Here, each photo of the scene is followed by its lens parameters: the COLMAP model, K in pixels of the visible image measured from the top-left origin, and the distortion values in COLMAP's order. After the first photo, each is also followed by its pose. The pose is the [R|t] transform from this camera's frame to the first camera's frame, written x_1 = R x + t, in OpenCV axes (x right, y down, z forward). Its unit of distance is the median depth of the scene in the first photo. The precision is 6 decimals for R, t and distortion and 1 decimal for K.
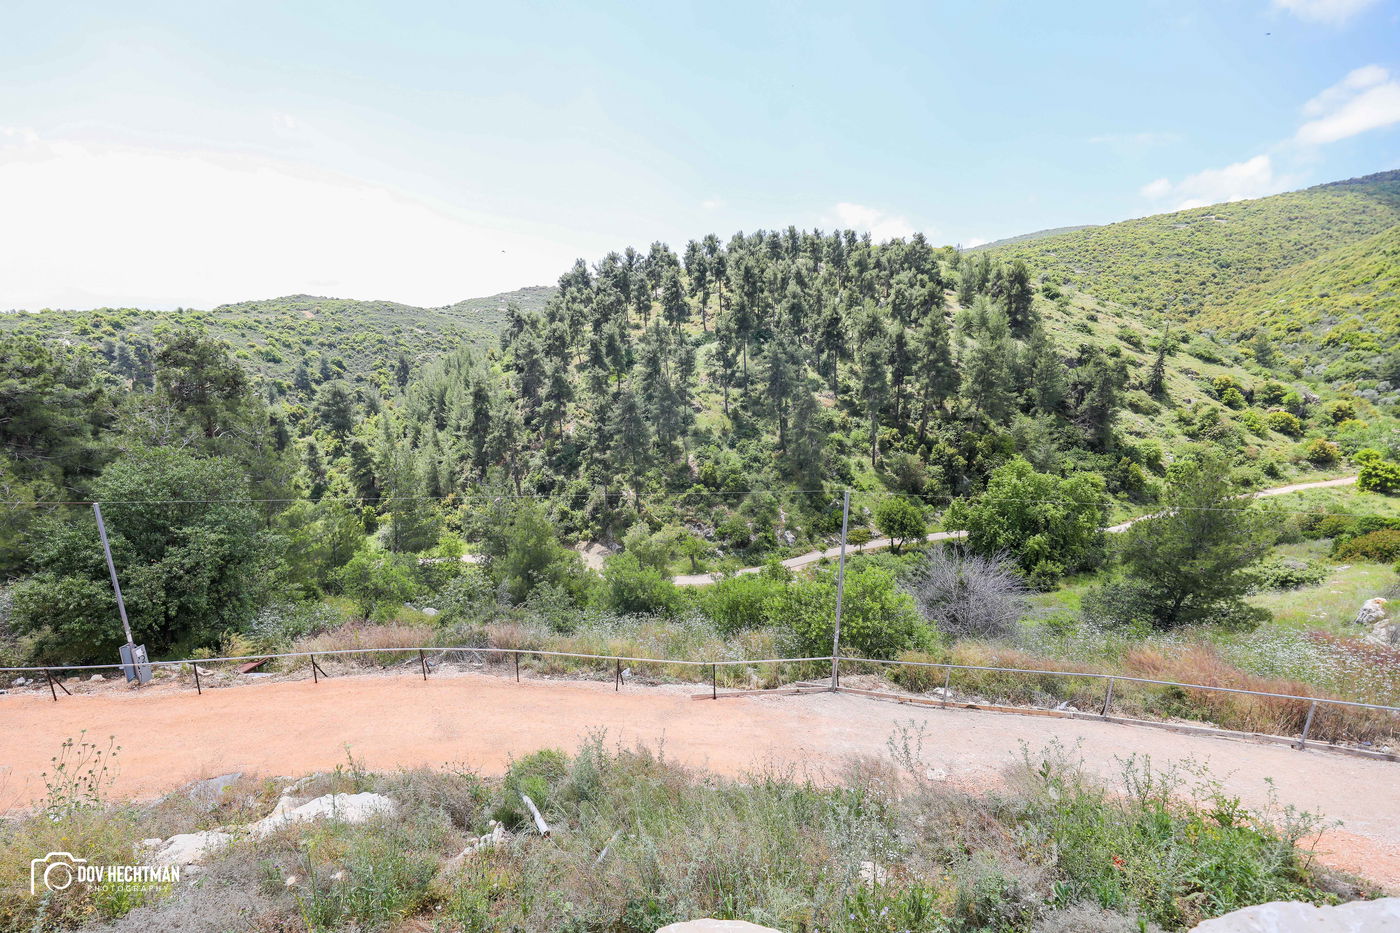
lens RADIAL K [[561.4, 0, 695.0], [0, 561.4, 469.4], [0, 0, 1]] dist [0.004191, -0.003715]
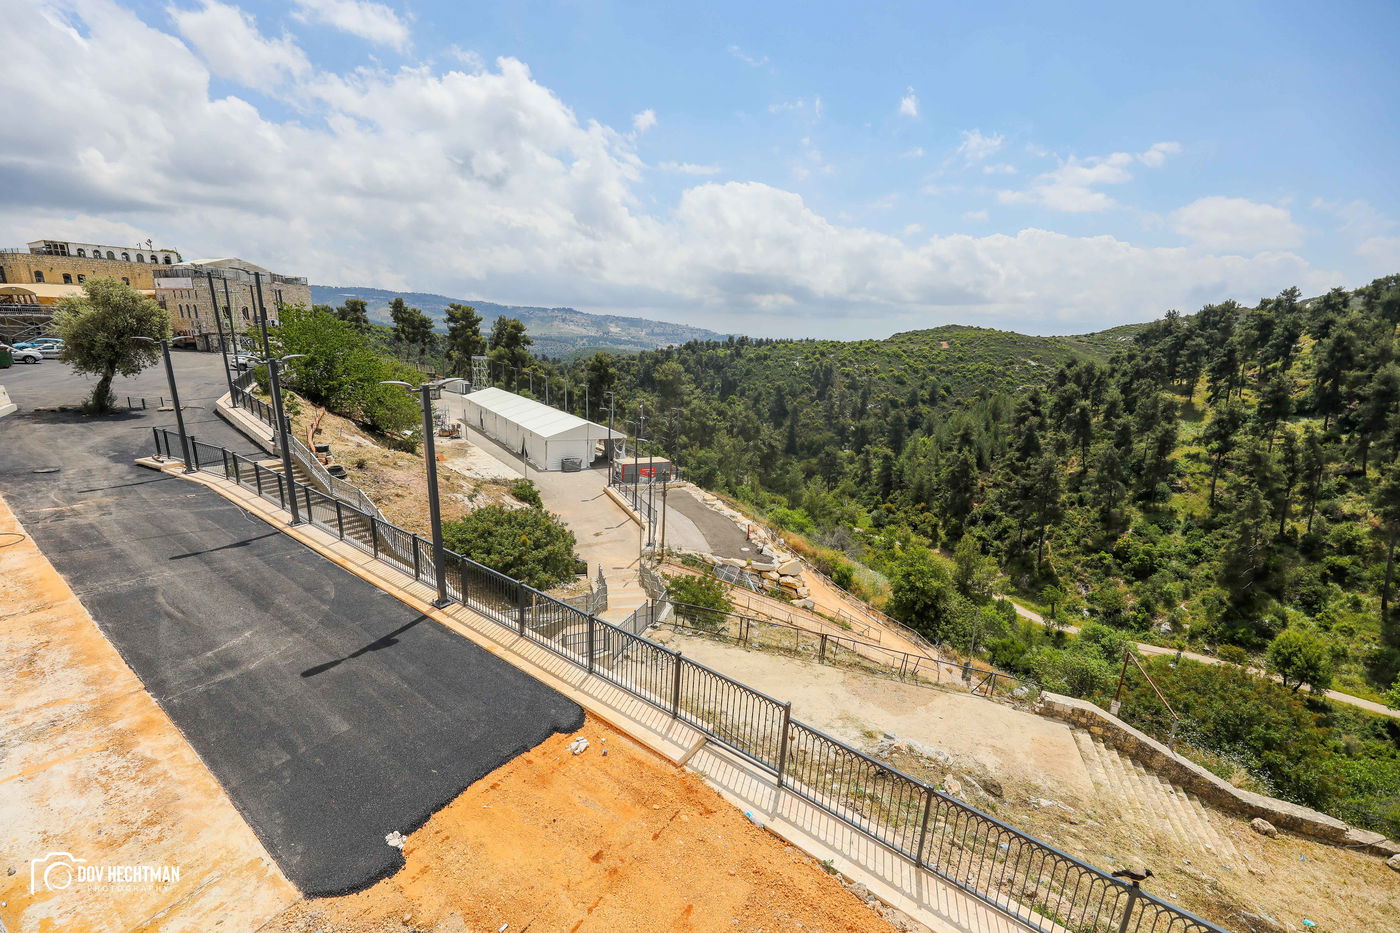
lens RADIAL K [[561.4, 0, 685.7], [0, 561.4, 470.4], [0, 0, 1]] dist [0.004191, -0.003715]
pose [[0.487953, 0.217153, -0.845427, 0.324801], [-0.236335, 0.965250, 0.111525, -0.037609], [0.840266, 0.145385, 0.522318, -0.181007]]
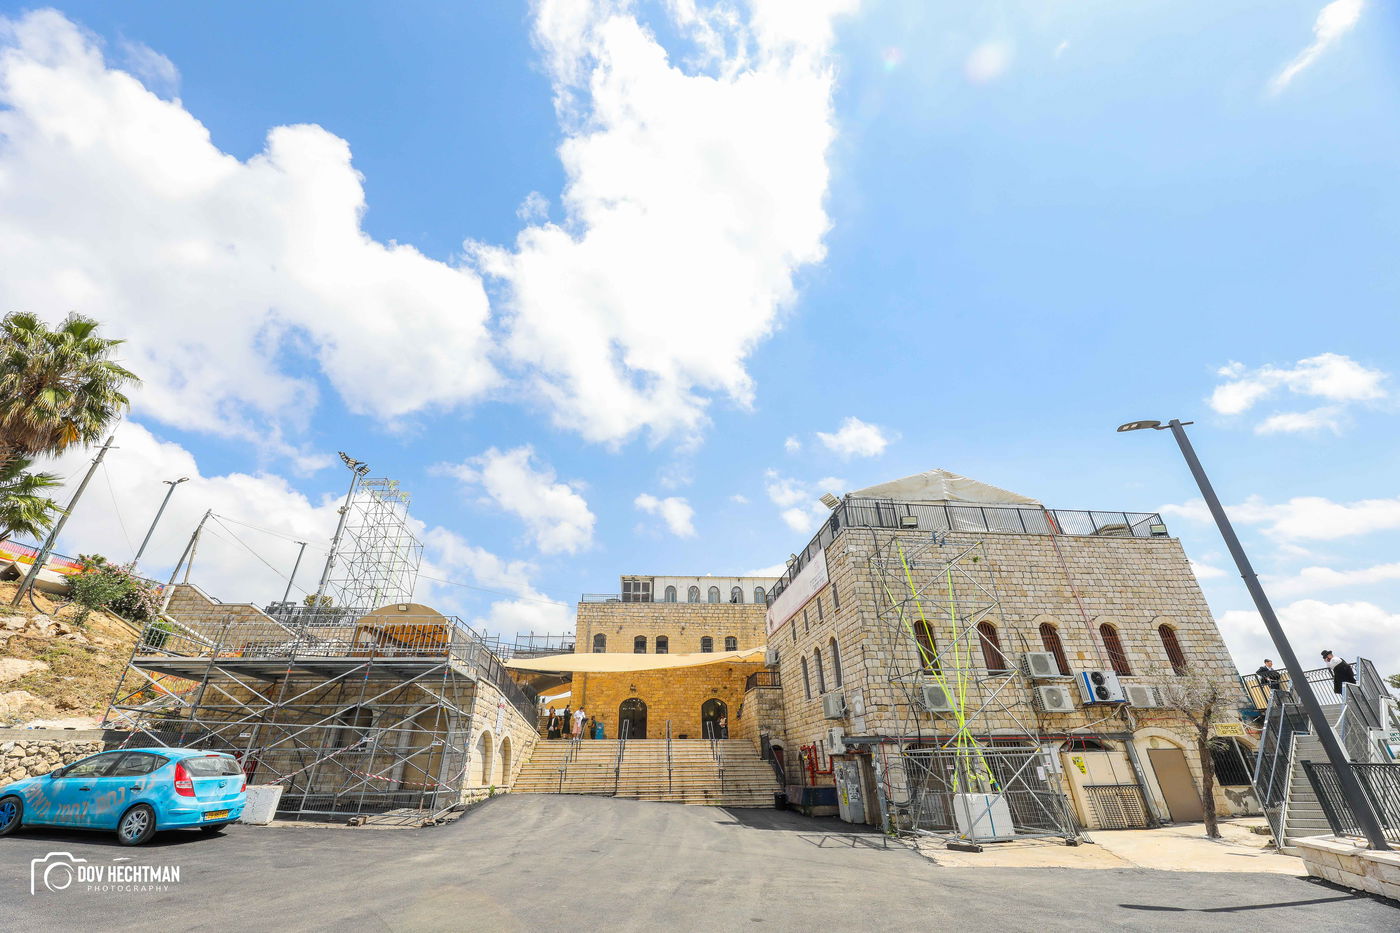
lens RADIAL K [[561.4, 0, 692.6], [0, 561.4, 462.7], [0, 0, 1]] dist [0.004191, -0.003715]
pose [[-0.458680, -0.445738, -0.768720, -0.110883], [-0.209999, 0.894959, -0.393634, -0.003558], [0.863431, -0.019121, -0.504105, -0.252247]]
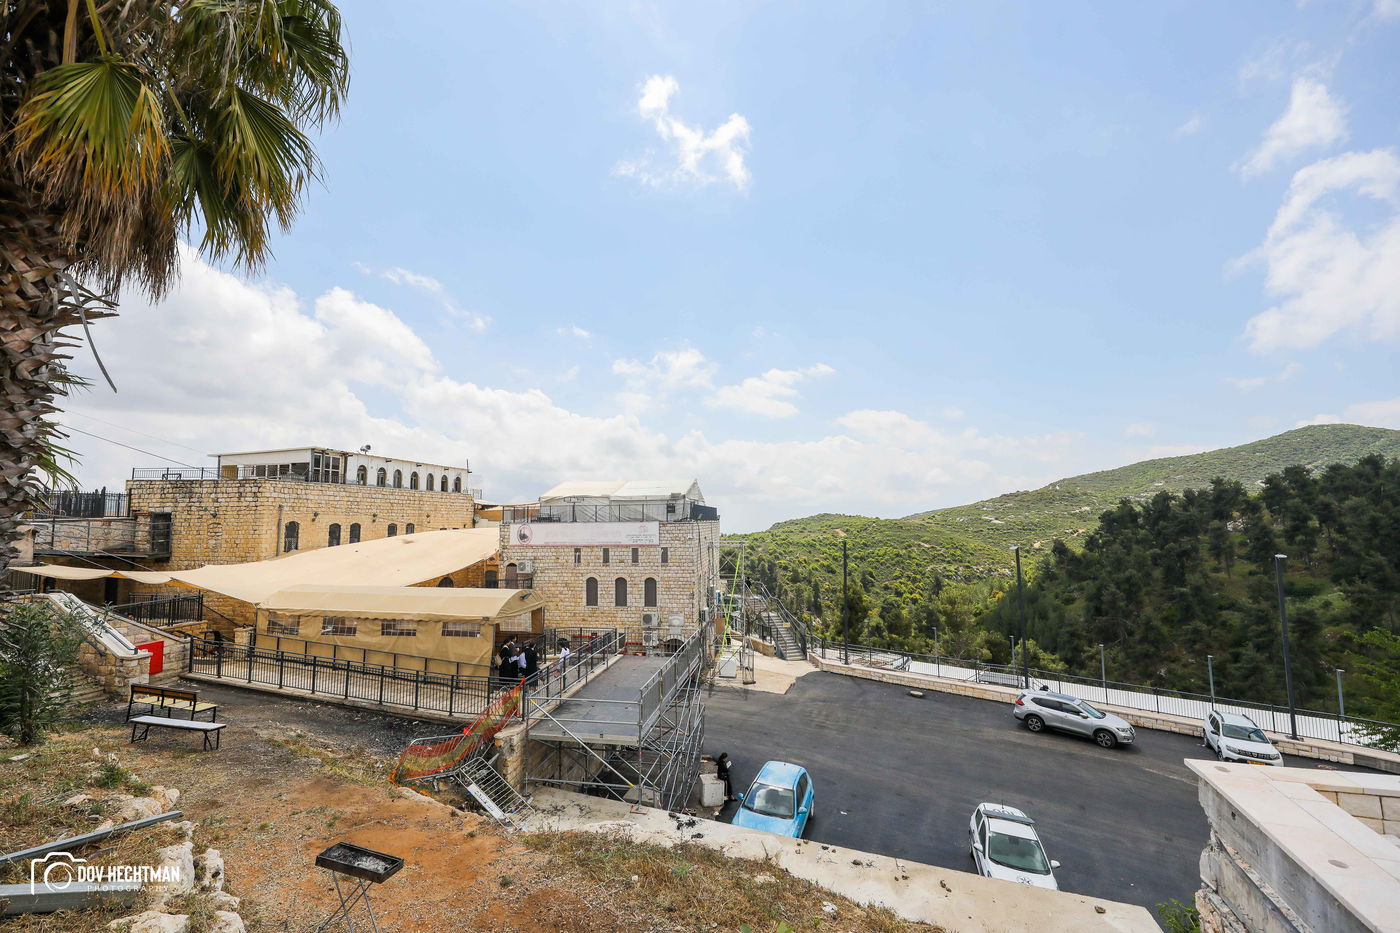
lens RADIAL K [[561.4, 0, 690.3], [0, 561.4, 469.5], [0, 0, 1]] dist [0.004191, -0.003715]
pose [[0.727290, -0.087482, -0.680732, -0.089810], [-0.143984, 0.950323, -0.275960, -0.007623], [0.671058, 0.298718, 0.678564, -0.420552]]
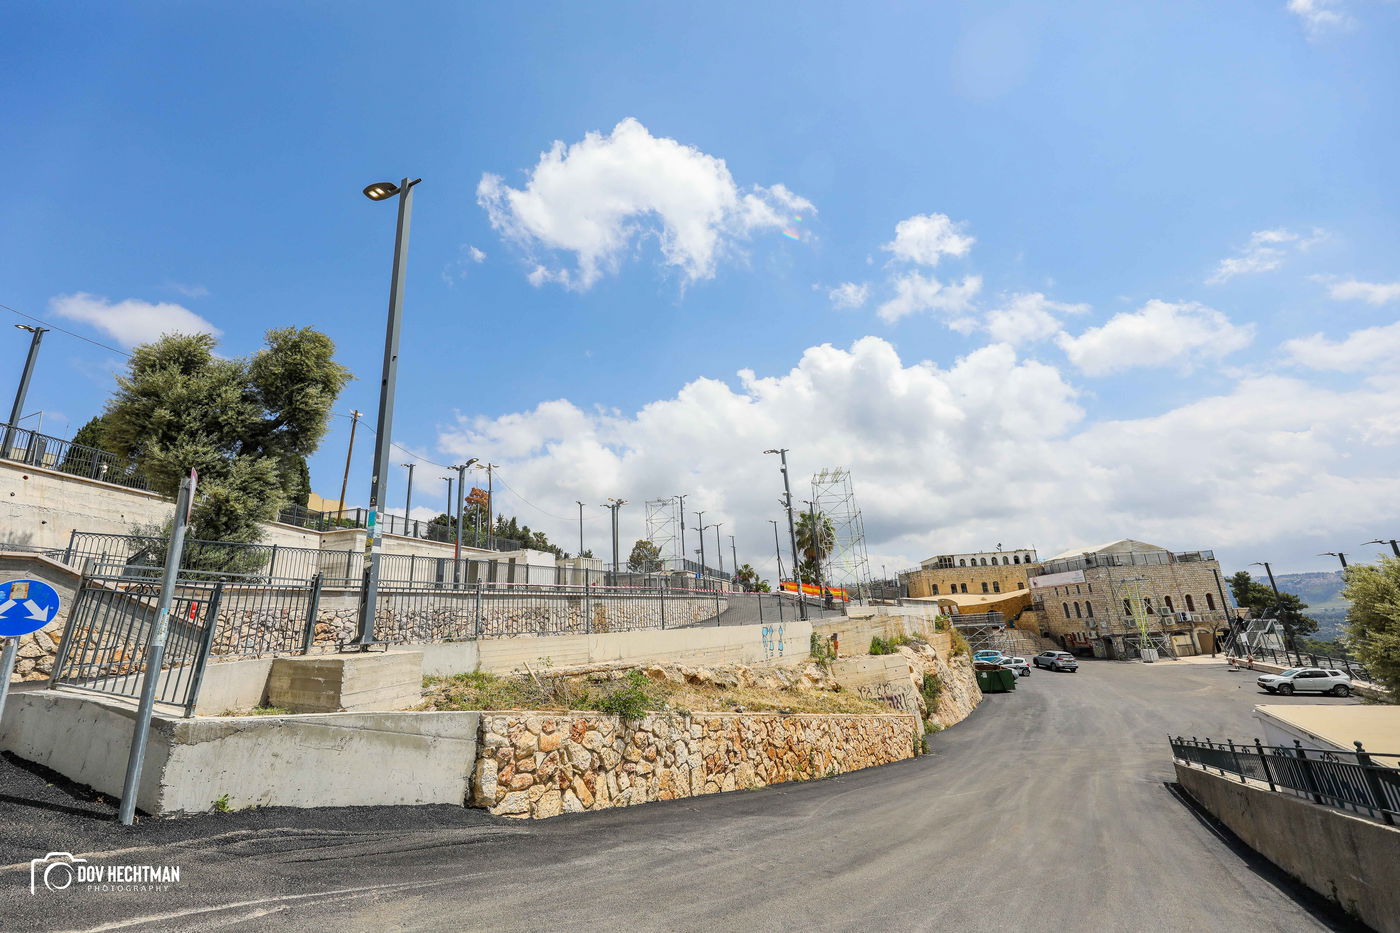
lens RADIAL K [[561.4, 0, 697.0], [0, 561.4, 468.7], [0, 0, 1]] dist [0.004191, -0.003715]
pose [[-0.529222, -0.219489, -0.819603, 0.199251], [-0.158195, 0.974549, -0.158836, -0.009968], [0.833606, 0.045597, -0.550475, -0.301395]]
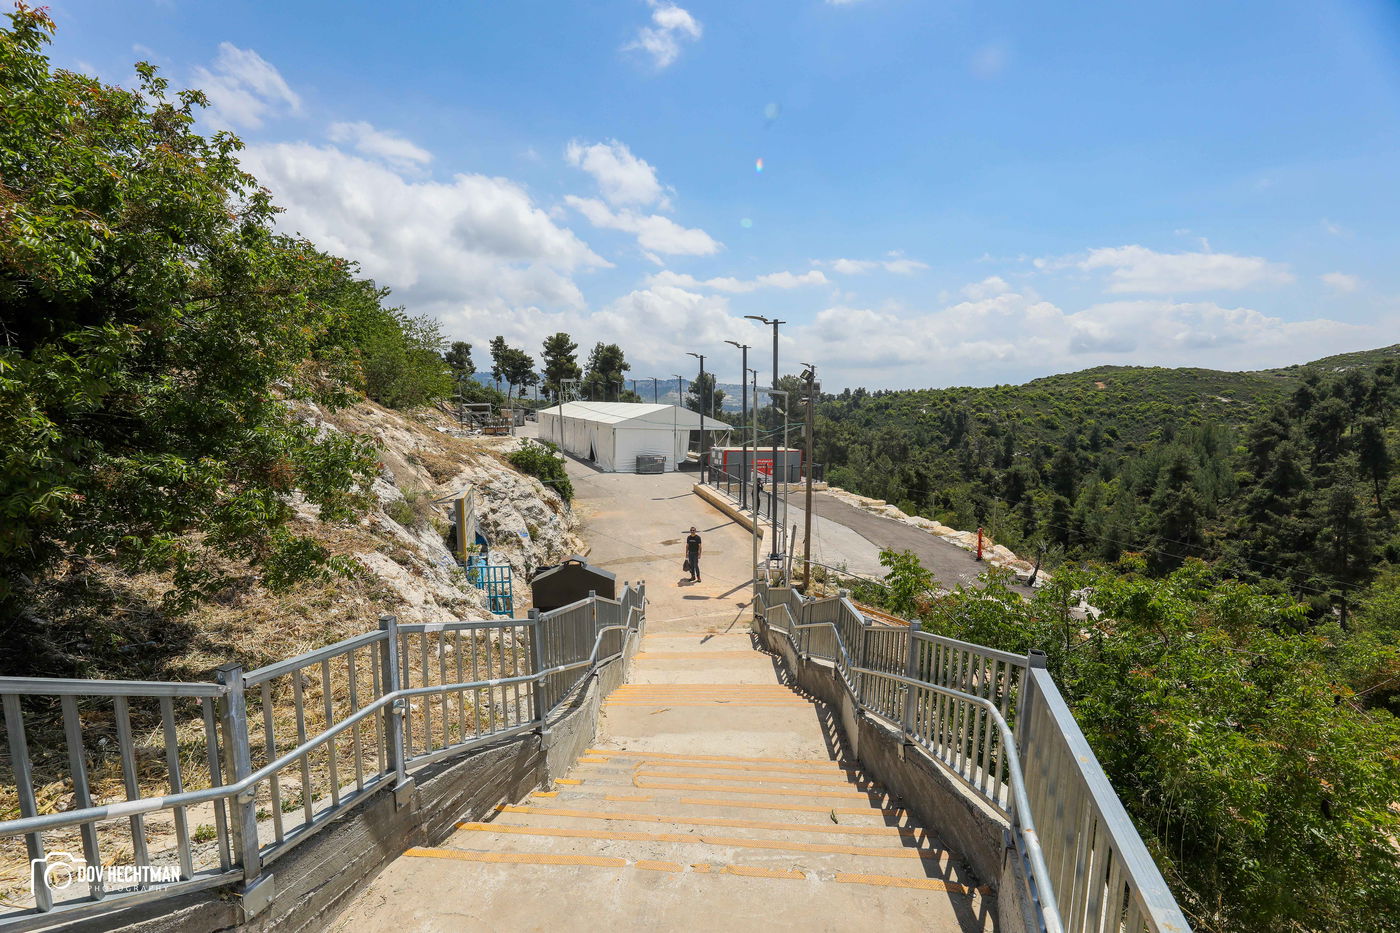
lens RADIAL K [[561.4, 0, 686.6], [0, 561.4, 463.2], [0, 0, 1]] dist [0.004191, -0.003715]
pose [[0.312426, 0.099148, -0.944754, 0.224440], [-0.212281, 0.976675, 0.032297, 0.002772], [0.925919, 0.190463, 0.326186, -0.123142]]
